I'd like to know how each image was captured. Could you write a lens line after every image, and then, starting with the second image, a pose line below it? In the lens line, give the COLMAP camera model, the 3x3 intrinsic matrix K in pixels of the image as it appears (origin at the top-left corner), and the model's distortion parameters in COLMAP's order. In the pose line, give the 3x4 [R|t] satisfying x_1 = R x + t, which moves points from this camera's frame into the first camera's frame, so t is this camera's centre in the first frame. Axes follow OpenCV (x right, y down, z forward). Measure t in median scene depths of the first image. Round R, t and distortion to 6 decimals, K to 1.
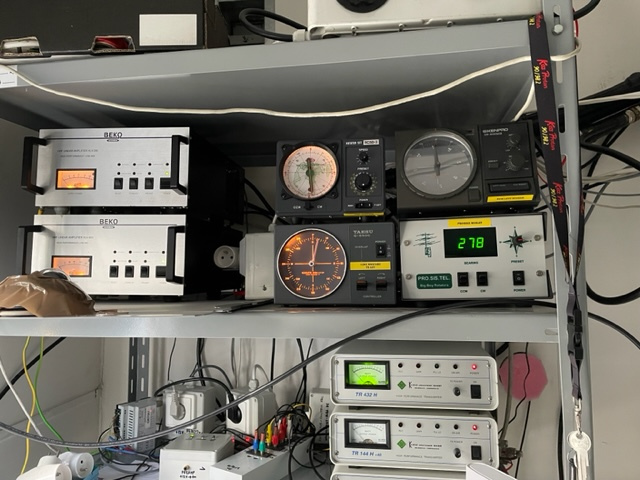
lens RADIAL K [[480.6, 0, 320.7], [0, 480.6, 238.0], [0, 0, 1]] dist [0.091634, -0.108905]
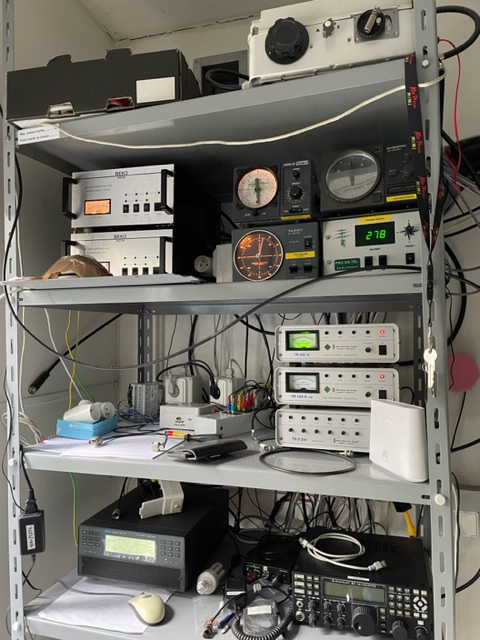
lens RADIAL K [[480.6, 0, 238.6], [0, 480.6, 328.5], [0, 0, 1]] dist [0.091634, -0.108905]
pose [[0.985104, -0.001800, -0.171952, 0.160425], [0.010556, 0.998692, 0.050019, 0.189082], [0.171637, -0.051089, 0.983835, -0.374300]]
